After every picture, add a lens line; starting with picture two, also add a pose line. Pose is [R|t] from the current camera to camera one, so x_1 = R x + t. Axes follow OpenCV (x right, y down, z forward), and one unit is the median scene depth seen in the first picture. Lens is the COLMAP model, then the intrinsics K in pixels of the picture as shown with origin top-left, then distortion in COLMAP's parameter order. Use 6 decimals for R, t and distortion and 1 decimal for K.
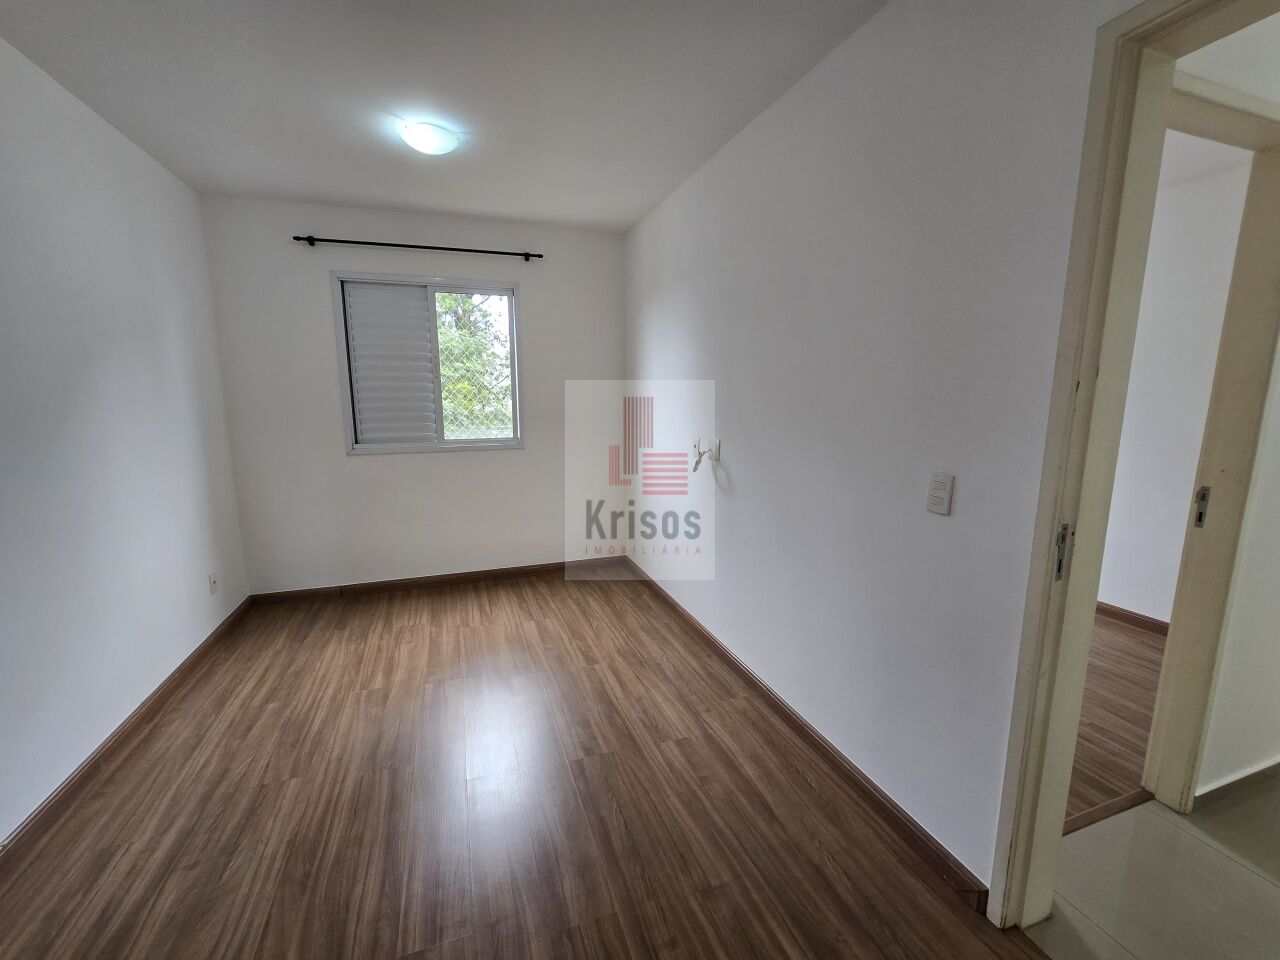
lens RADIAL K [[524.7, 0, 641.3], [0, 524.7, 477.0], [0, 0, 1]] dist [-0.008056, 0.001251]
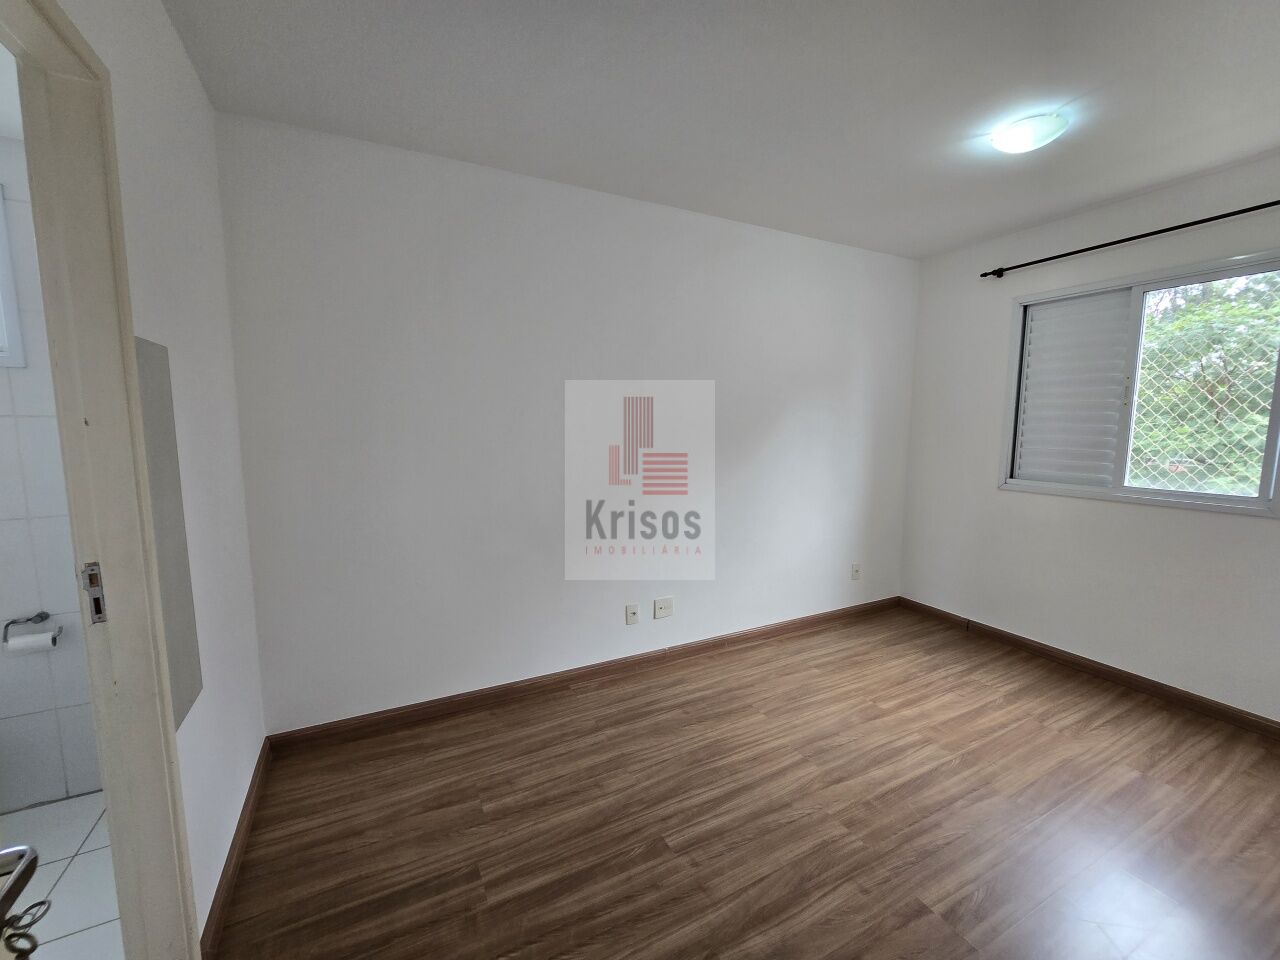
lens RADIAL K [[524.7, 0, 640.2], [0, 524.7, 475.2], [0, 0, 1]] dist [-0.008056, 0.001251]
pose [[0.130546, 0.103472, -0.986028, 0.387547], [-0.157898, 0.984015, 0.082356, -0.055922], [0.978788, 0.144941, 0.144797, 0.301627]]
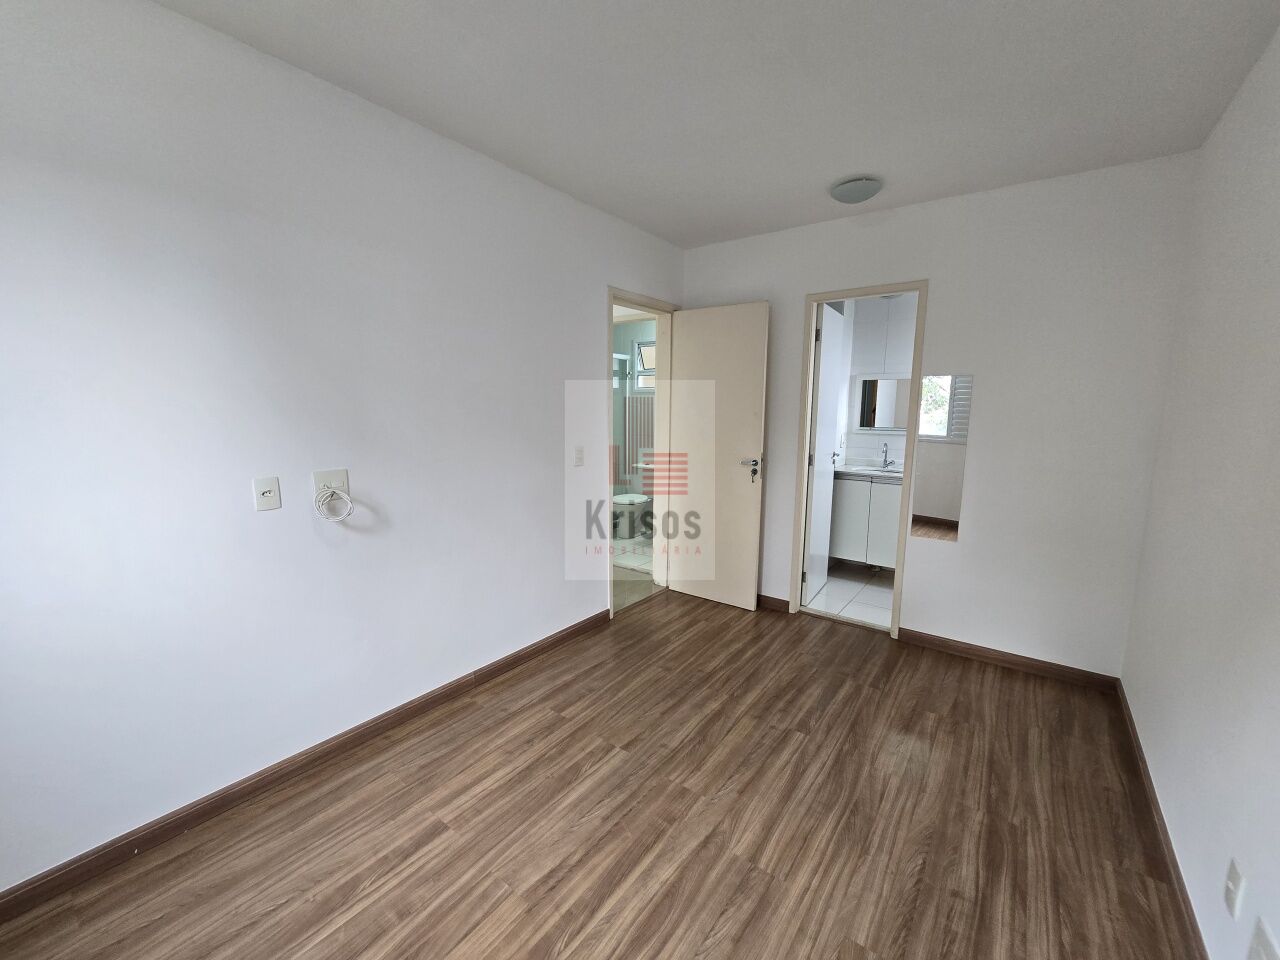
lens RADIAL K [[524.7, 0, 640.9], [0, 524.7, 480.5], [0, 0, 1]] dist [-0.008056, 0.001251]
pose [[-0.553248, -0.127459, 0.823208, -0.734787], [0.119898, 0.965751, 0.230108, -0.182702], [-0.824343, 0.226008, -0.519017, 1.077750]]
